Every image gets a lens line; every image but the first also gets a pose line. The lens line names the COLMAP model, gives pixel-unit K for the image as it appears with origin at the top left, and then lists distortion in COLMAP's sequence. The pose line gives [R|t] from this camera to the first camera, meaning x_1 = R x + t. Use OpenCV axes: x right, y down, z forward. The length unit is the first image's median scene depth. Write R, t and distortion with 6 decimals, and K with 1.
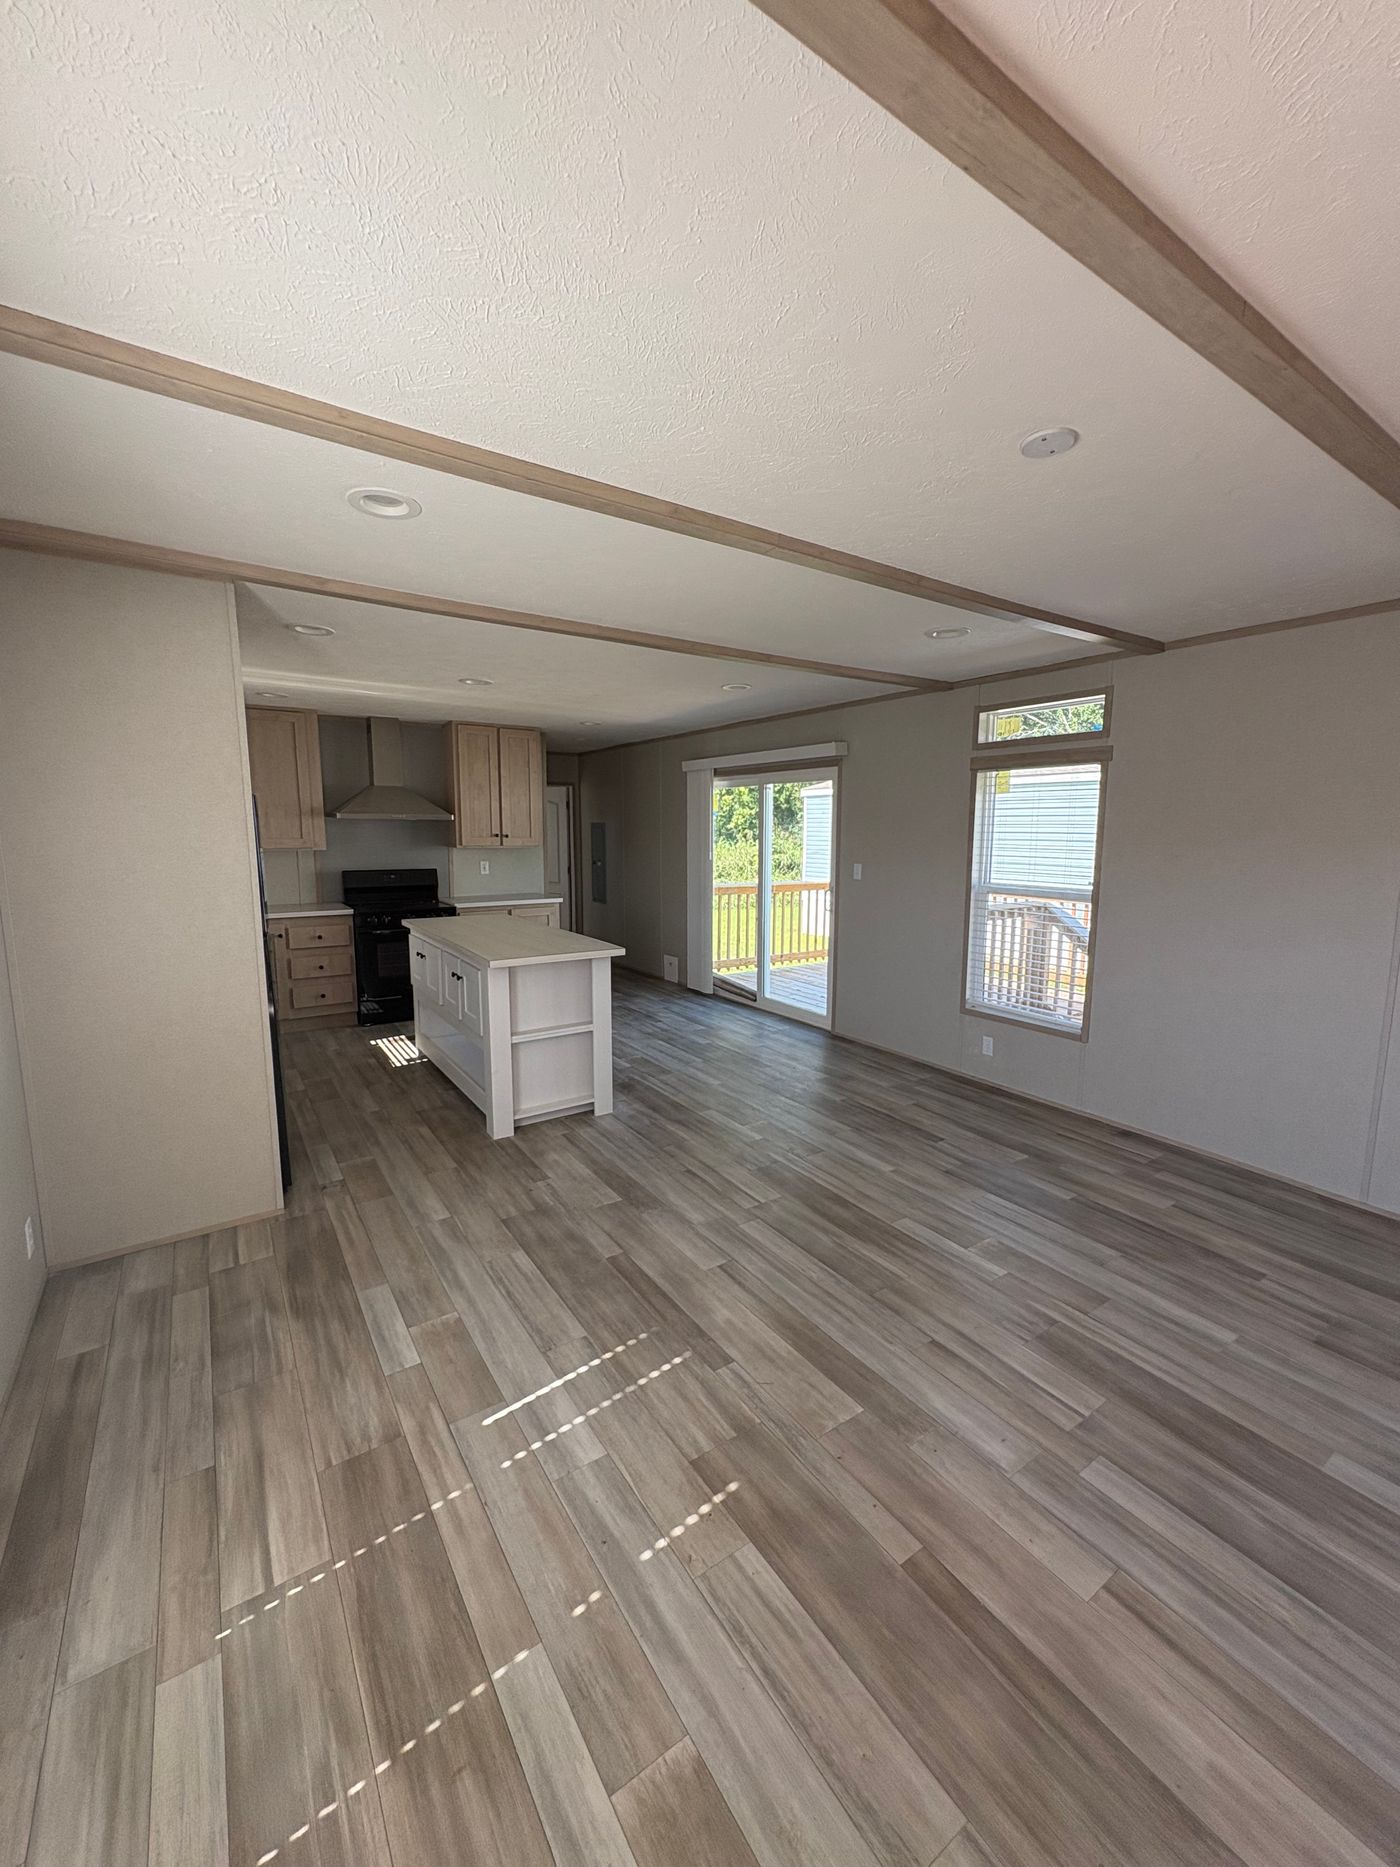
lens RADIAL K [[746.5, 0, 702.7], [0, 746.5, 927.4], [0, 0, 1]] dist [0.000775, -0.000183]
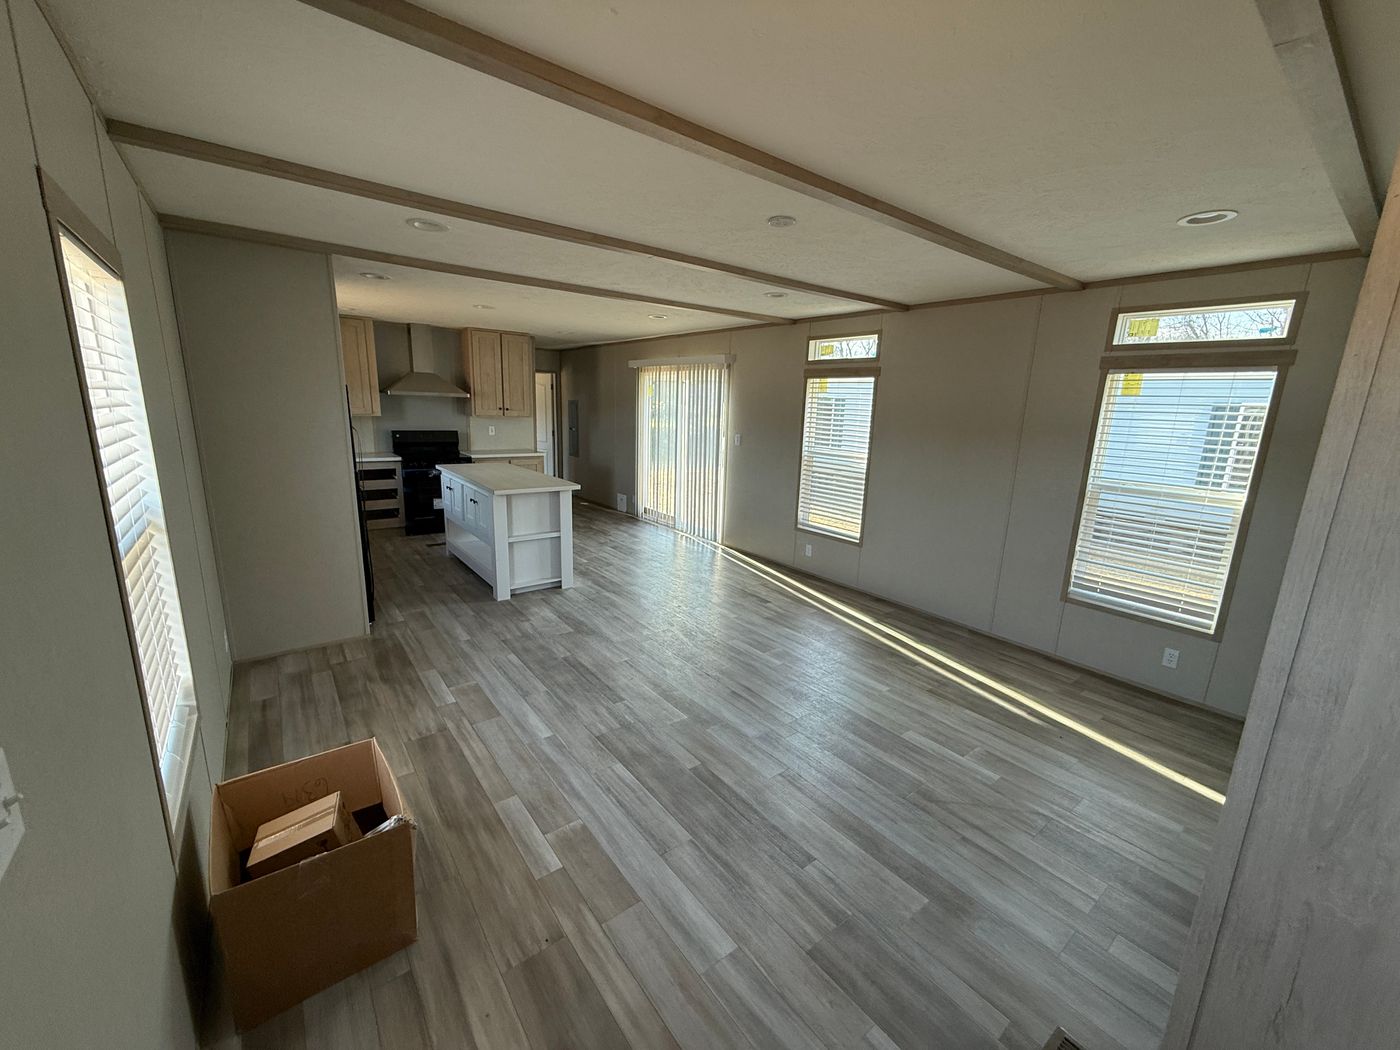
lens RADIAL K [[559.4, 0, 699.1], [0, 559.4, 519.5], [0, 0, 1]] dist [-0.002605, -0.000170]
pose [[0.997651, 0.014777, 0.066889, 0.096918], [-0.019709, 0.997087, 0.073688, 0.011526], [-0.065606, -0.074833, 0.995036, -0.299978]]
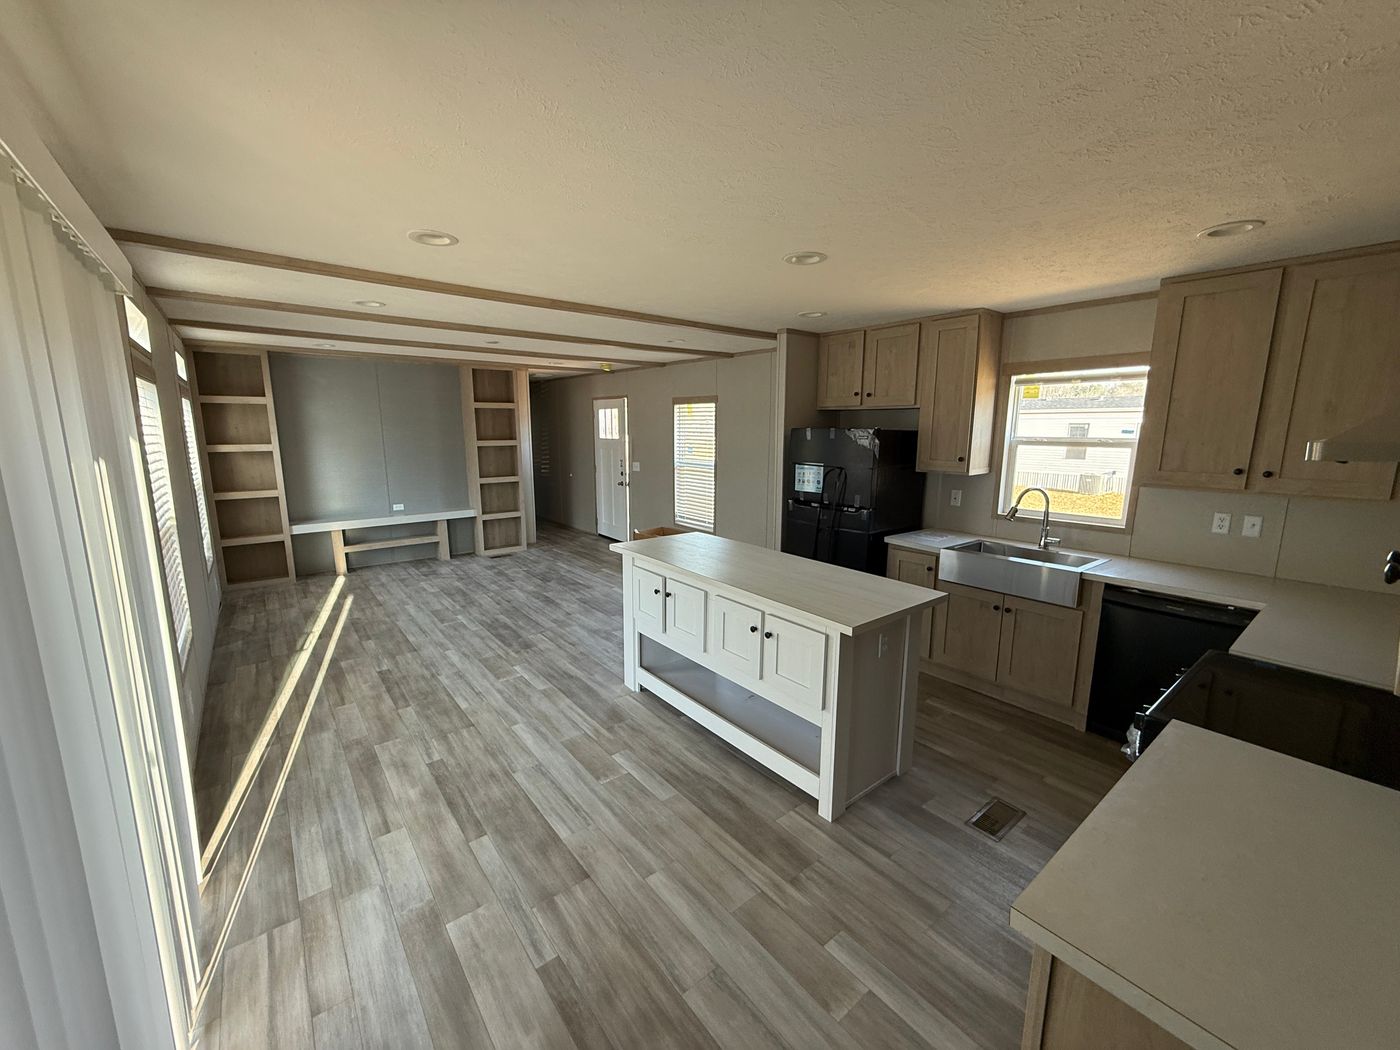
lens RADIAL K [[559.4, 0, 694.7], [0, 559.4, 522.9], [0, 0, 1]] dist [-0.002605, -0.000170]
pose [[-0.997264, 0.003449, -0.073840, -0.237643], [-0.018611, 0.955017, 0.295965, -0.381566], [0.071539, 0.296530, -0.952340, 2.542848]]
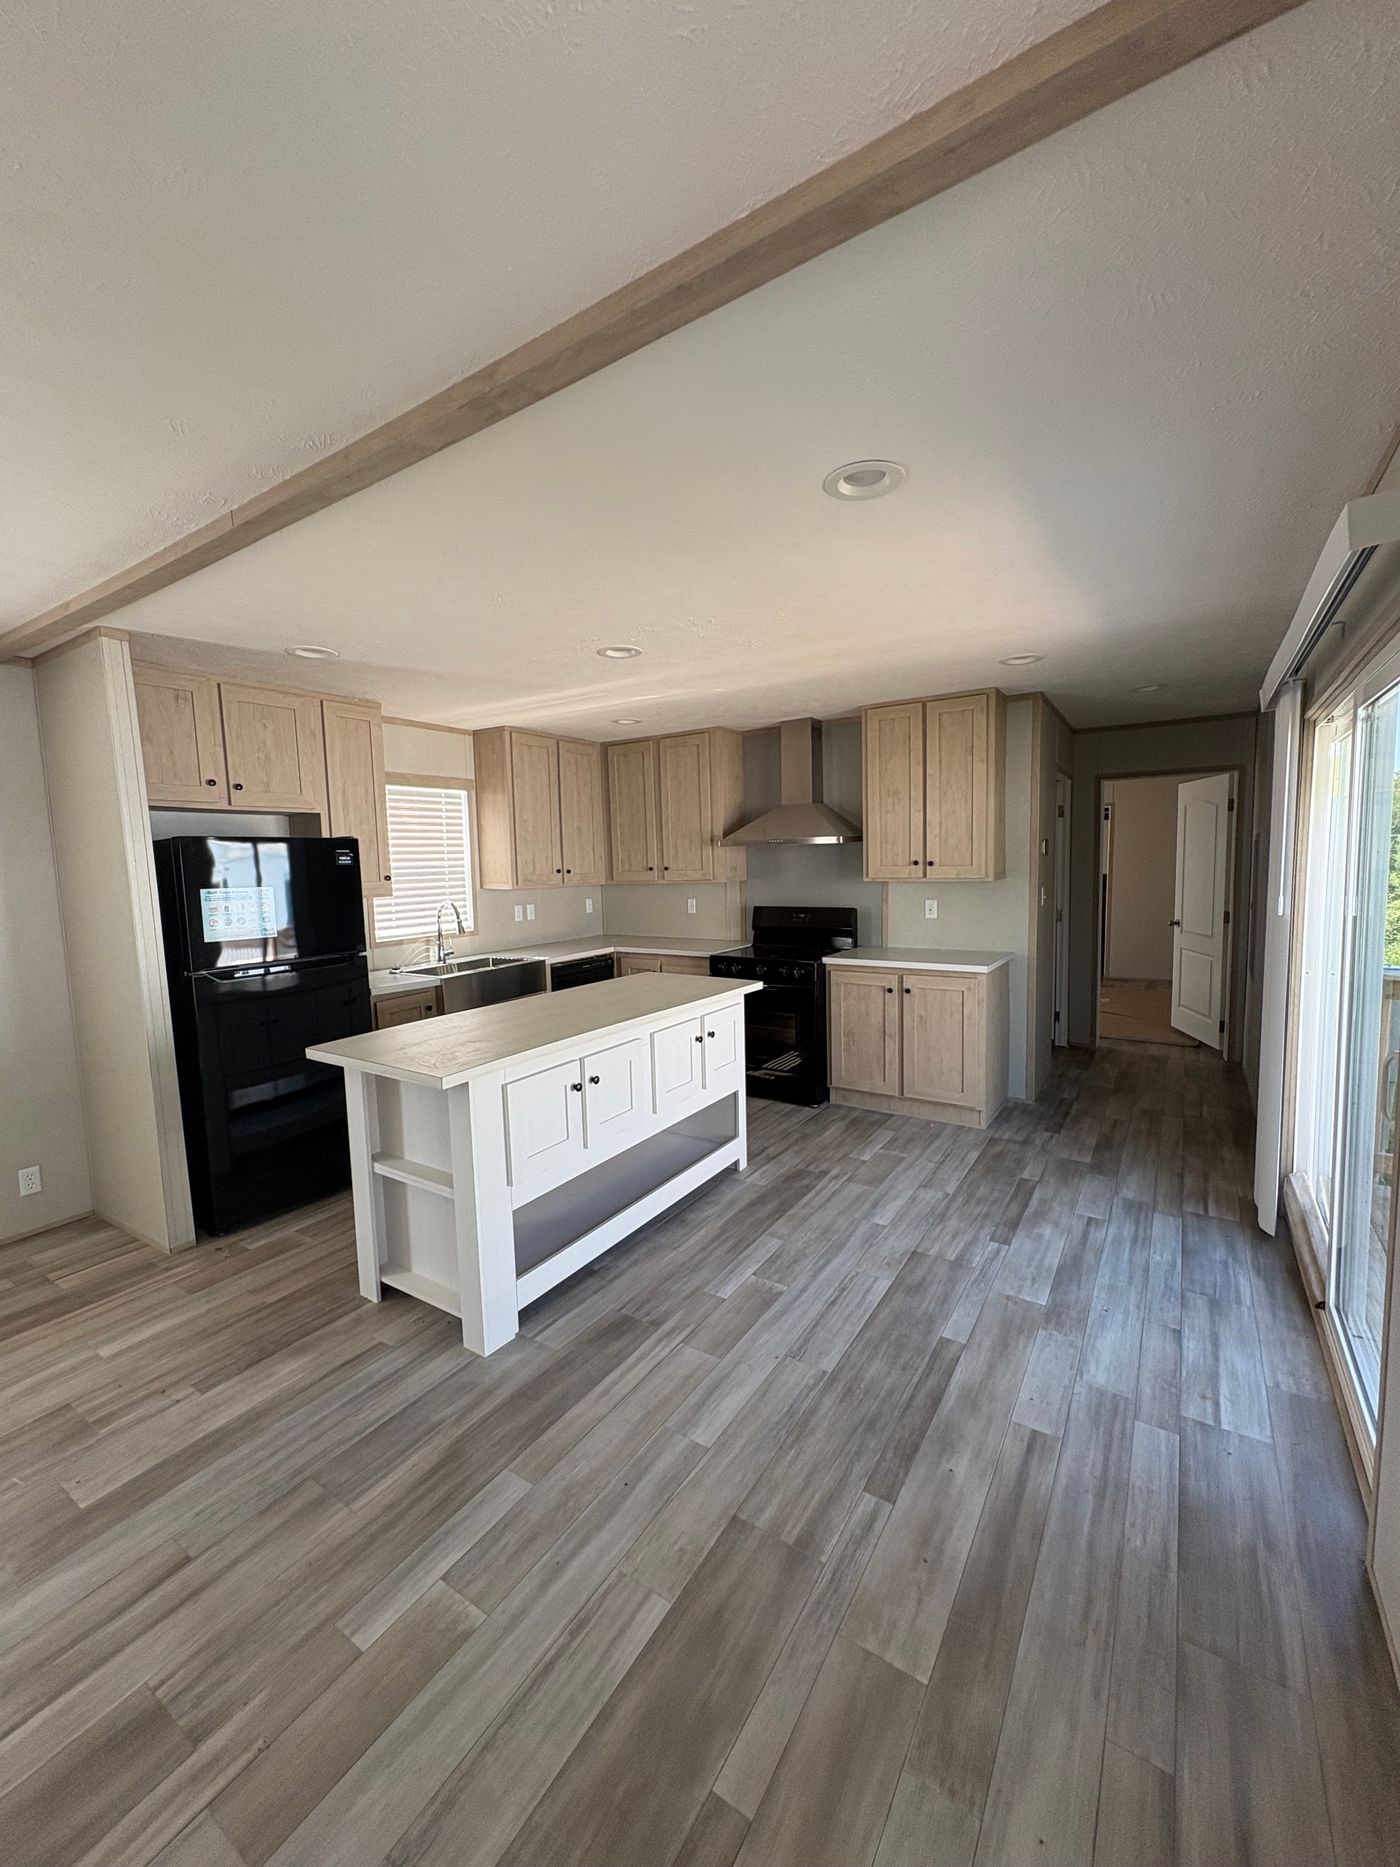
lens RADIAL K [[746.5, 0, 702.7], [0, 746.5, 928.6], [0, 0, 1]] dist [0.000775, -0.000183]
pose [[0.390382, 0.070101, -0.917980, 0.626772], [-0.095451, 0.994805, 0.035376, -0.159125], [0.915692, 0.073812, 0.395045, 1.285801]]
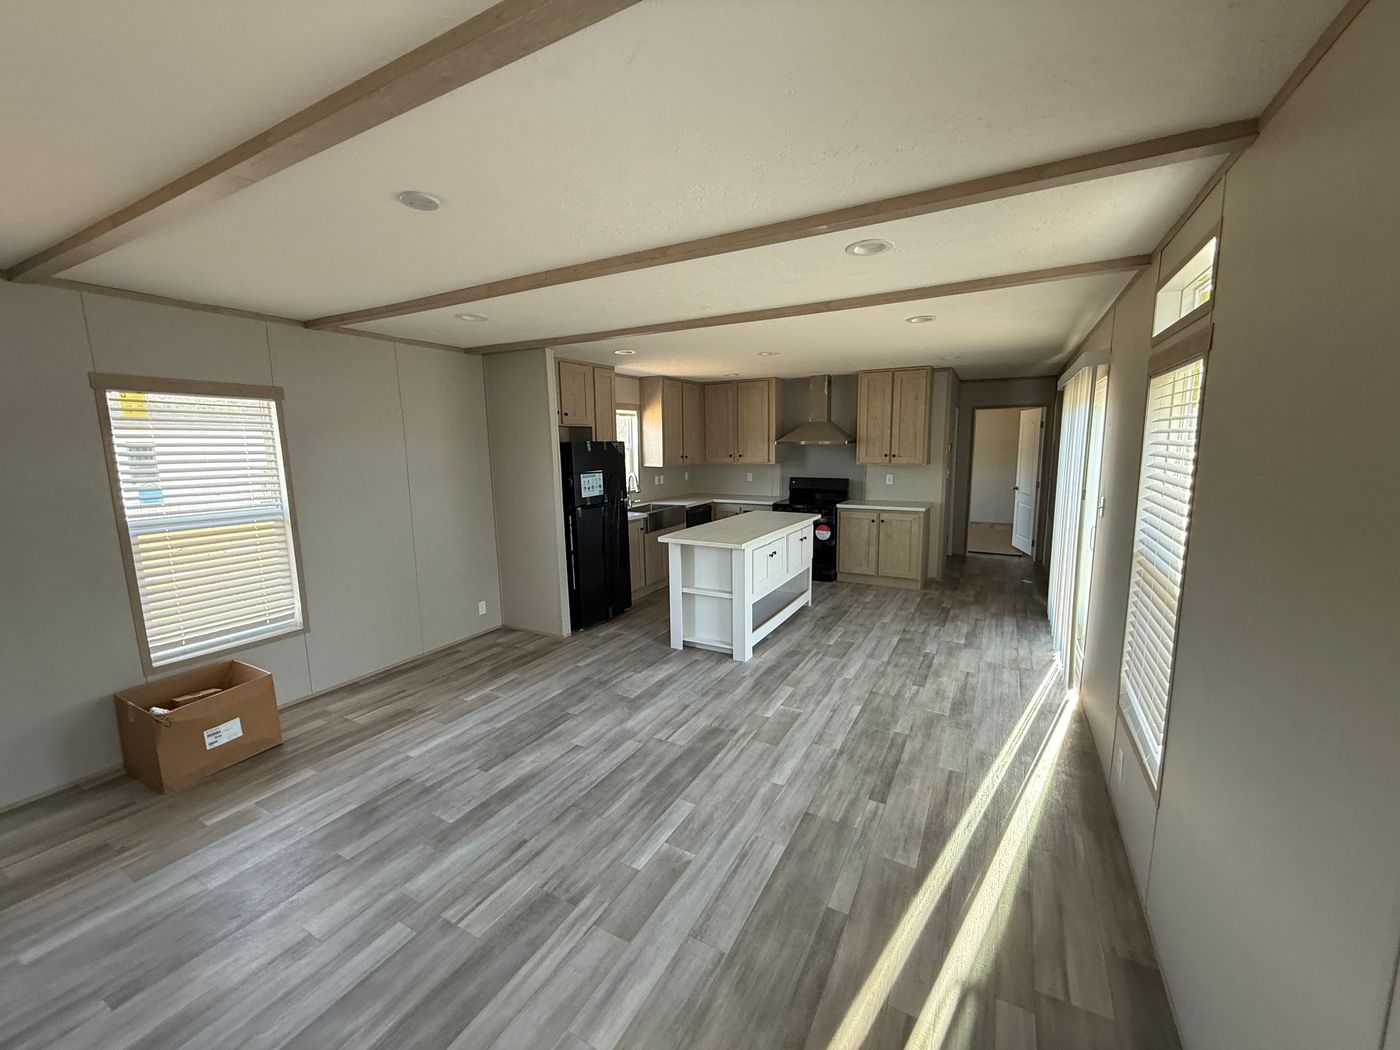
lens RADIAL K [[559.4, 0, 698.5], [0, 559.4, 526.2], [0, 0, 1]] dist [-0.002605, -0.000170]
pose [[0.457337, 0.122136, -0.880866, 1.023530], [-0.103413, 0.991108, 0.083731, -0.111141], [0.883260, 0.052800, 0.465901, 0.609324]]
